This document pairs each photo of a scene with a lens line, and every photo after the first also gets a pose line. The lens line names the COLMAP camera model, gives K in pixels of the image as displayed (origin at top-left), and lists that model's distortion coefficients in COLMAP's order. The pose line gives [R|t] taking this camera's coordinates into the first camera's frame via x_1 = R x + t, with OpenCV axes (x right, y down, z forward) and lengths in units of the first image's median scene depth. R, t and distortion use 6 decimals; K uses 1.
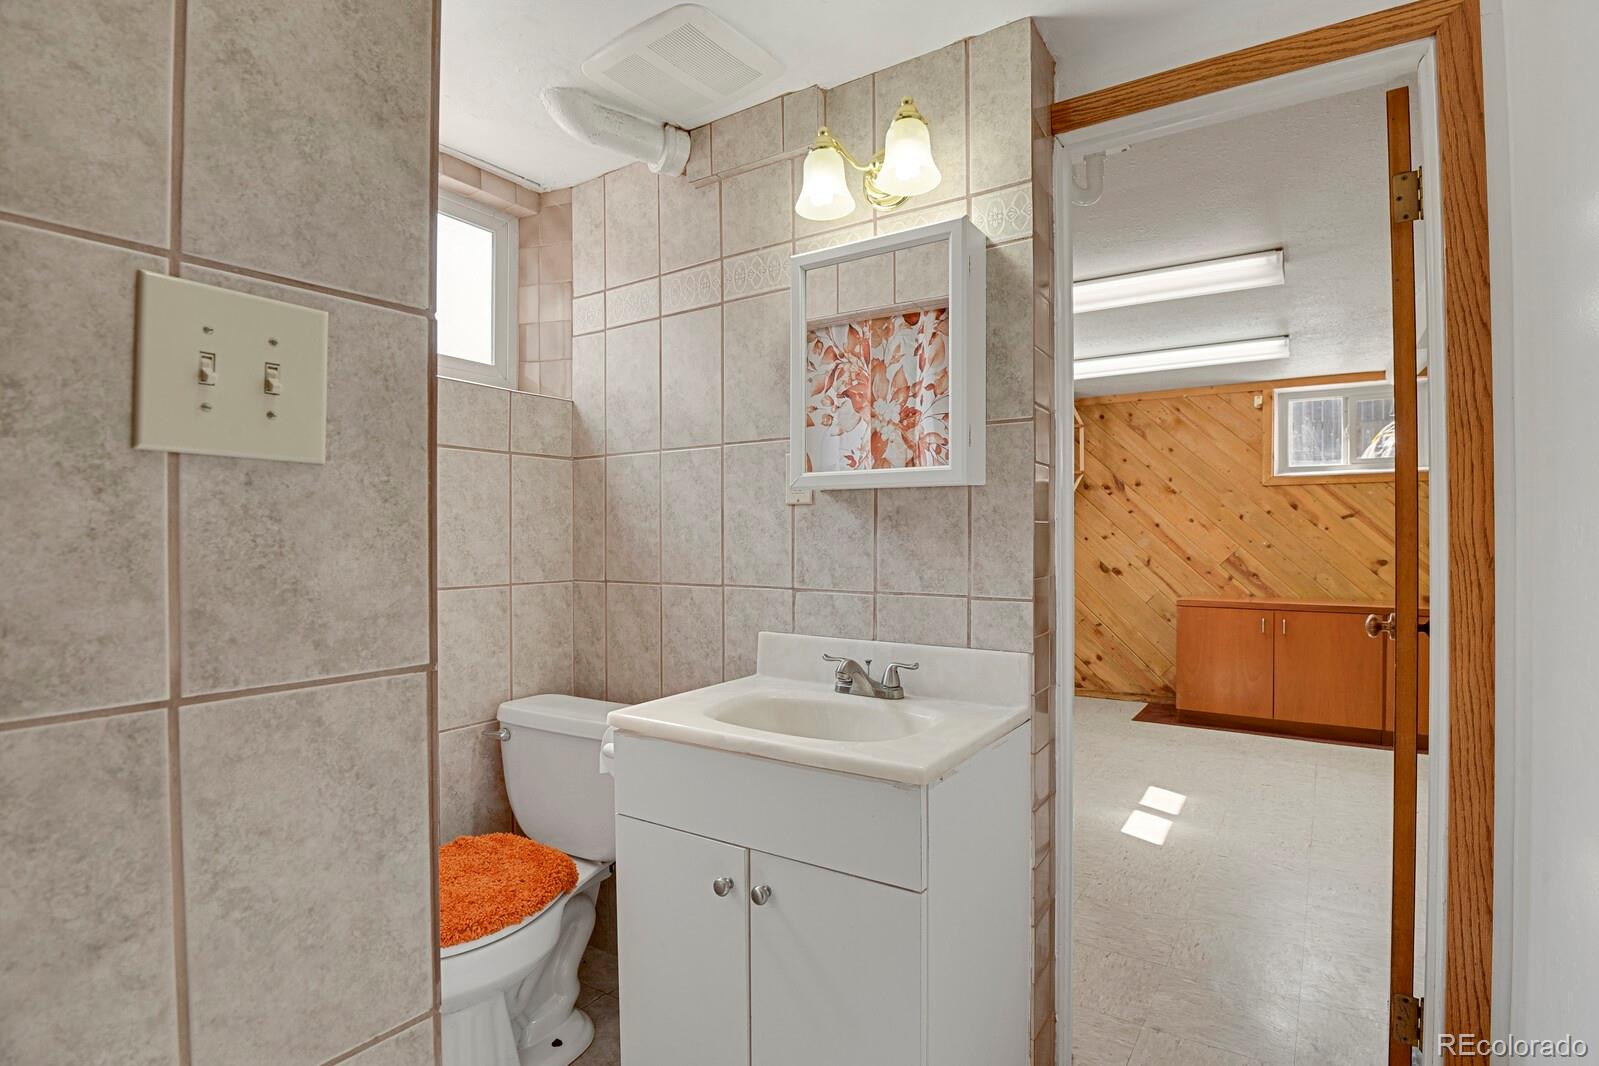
lens RADIAL K [[779.7, 0, 801.6], [0, 779.7, 540.1], [0, 0, 1]] dist [-0.022090, -0.005686]
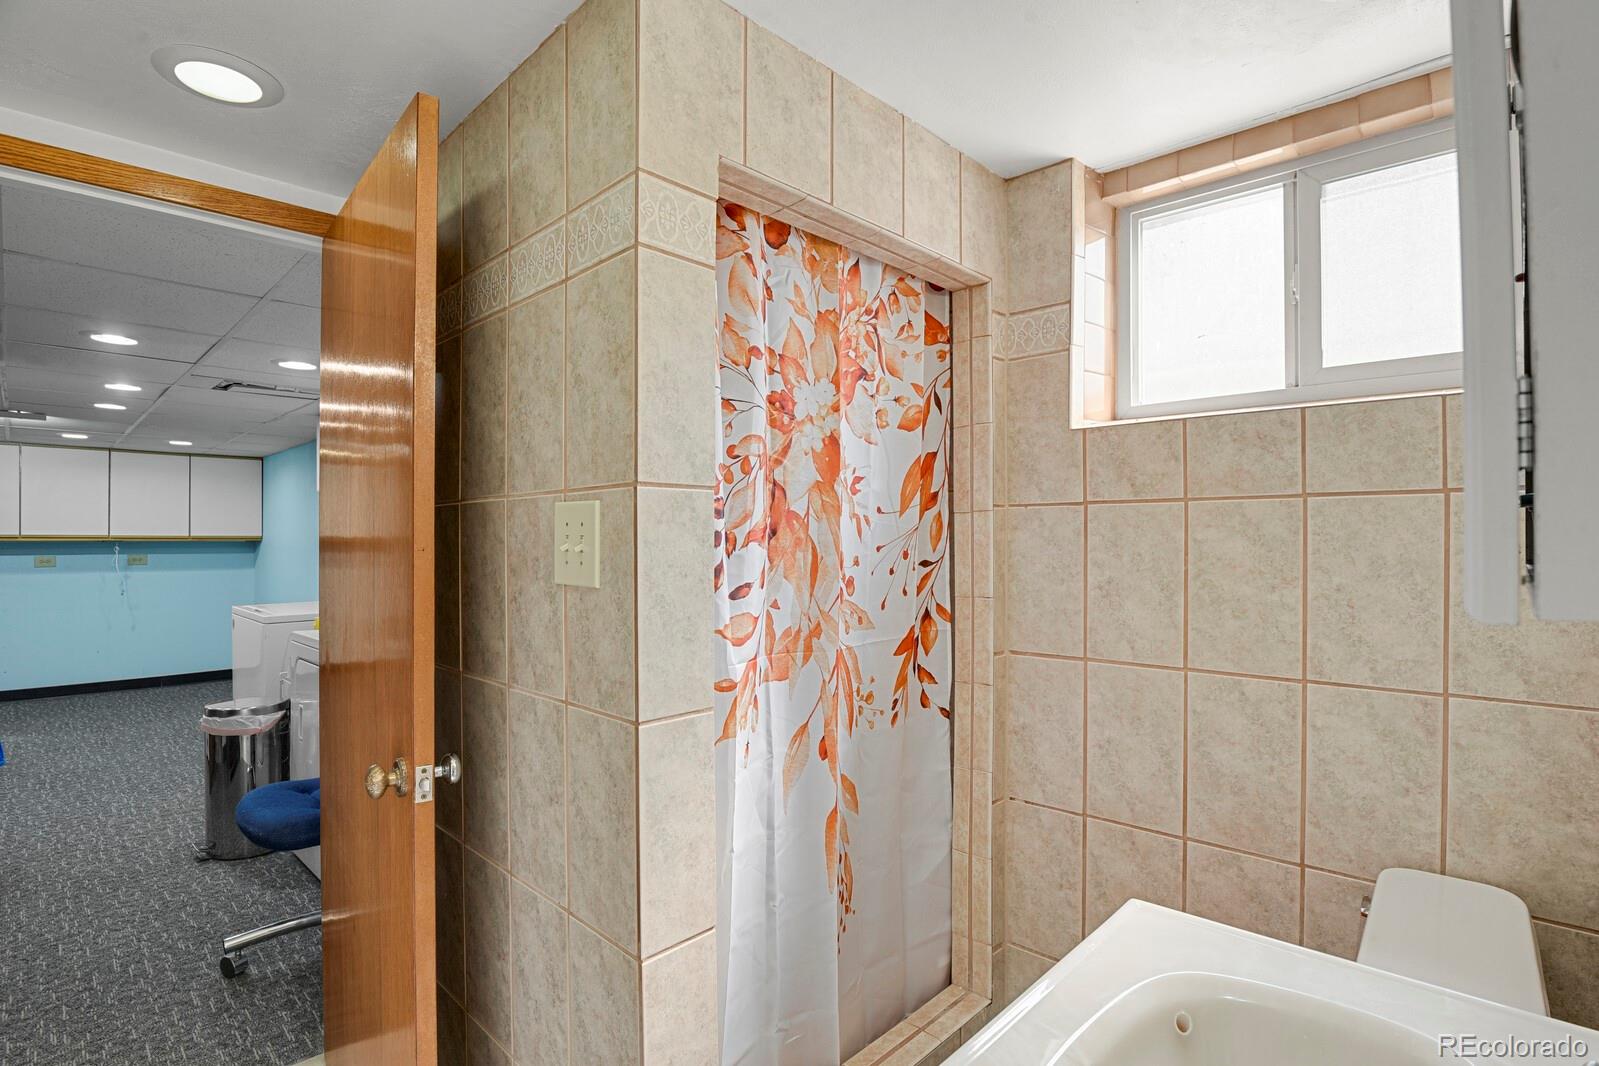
lens RADIAL K [[779.7, 0, 801.6], [0, 779.7, 540.1], [0, 0, 1]] dist [-0.022090, -0.005686]
pose [[-0.178327, 0.001020, -0.983971, 0.367884], [-0.002936, 0.999994, 0.001569, -0.075424], [0.983967, 0.003169, -0.178323, 0.630137]]
